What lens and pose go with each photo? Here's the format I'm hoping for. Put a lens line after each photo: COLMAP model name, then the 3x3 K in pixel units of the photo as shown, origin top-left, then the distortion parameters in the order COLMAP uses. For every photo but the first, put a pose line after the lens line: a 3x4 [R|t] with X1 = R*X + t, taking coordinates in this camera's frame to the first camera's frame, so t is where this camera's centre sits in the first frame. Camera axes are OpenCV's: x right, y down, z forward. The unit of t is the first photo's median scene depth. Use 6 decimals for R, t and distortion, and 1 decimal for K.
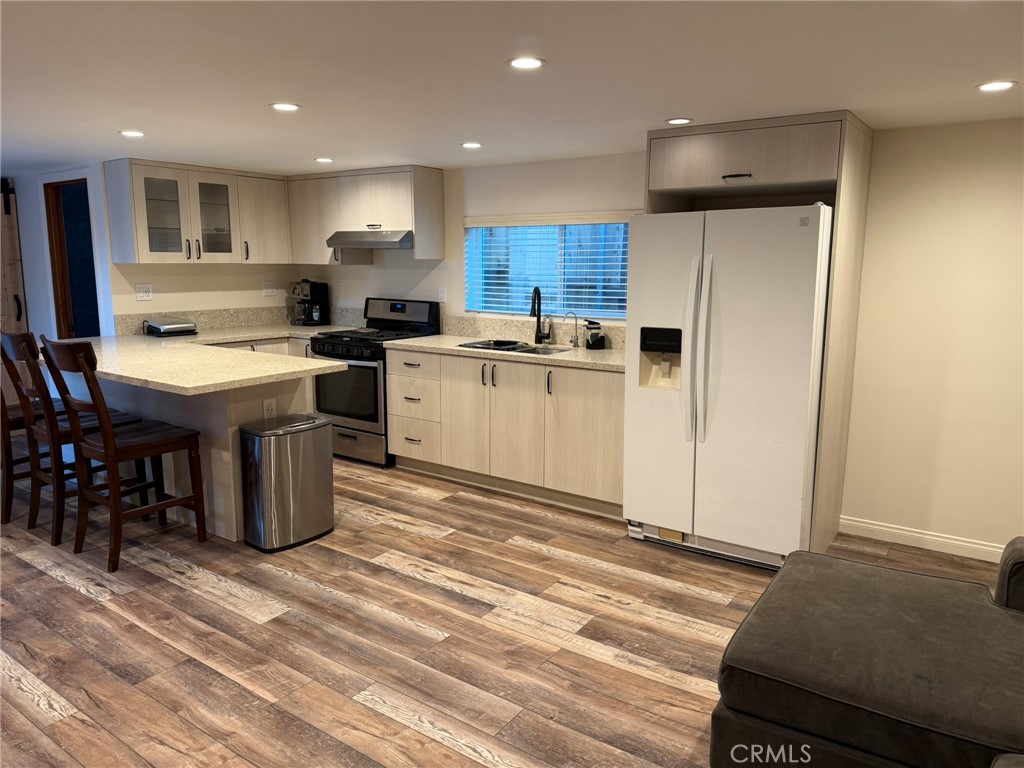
lens RADIAL K [[714.4, 0, 512.0], [0, 714.4, 384.0], [0, 0, 1]] dist [0.117157, -0.165652]
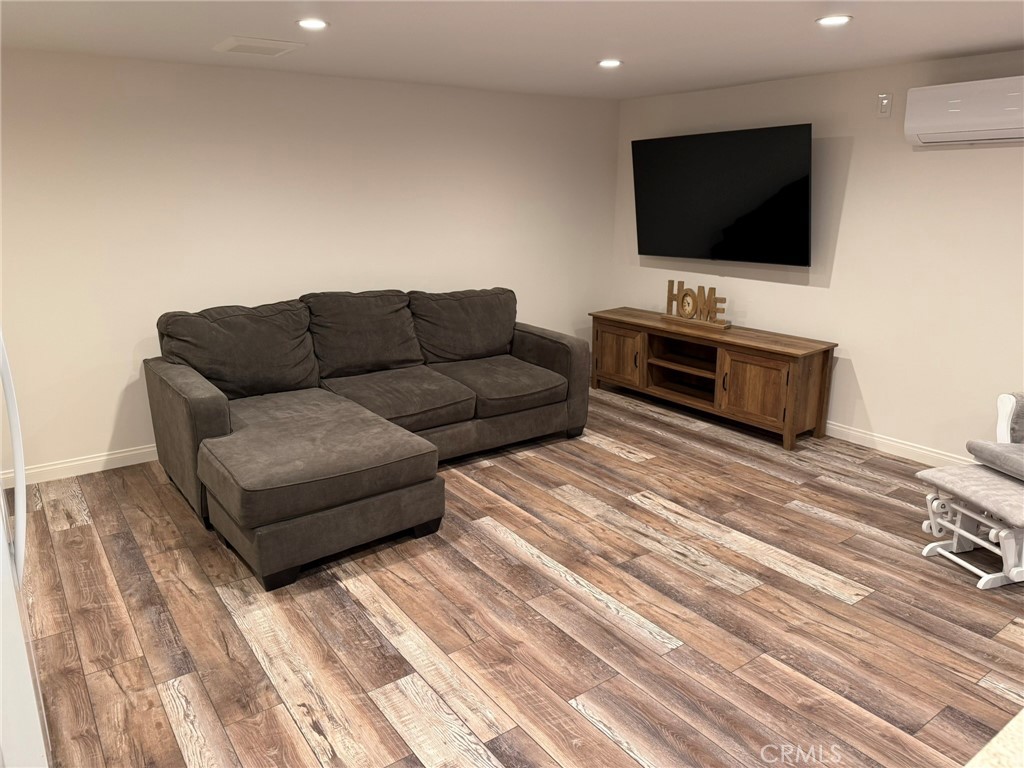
lens RADIAL K [[715.6, 0, 515.8], [0, 715.6, 382.7], [0, 0, 1]] dist [0.068802, -0.085133]
pose [[-0.949148, -0.082632, 0.303791, -0.197147], [0.053351, 0.908769, 0.413876, -0.227747], [-0.310275, 0.409037, -0.858148, 1.283022]]
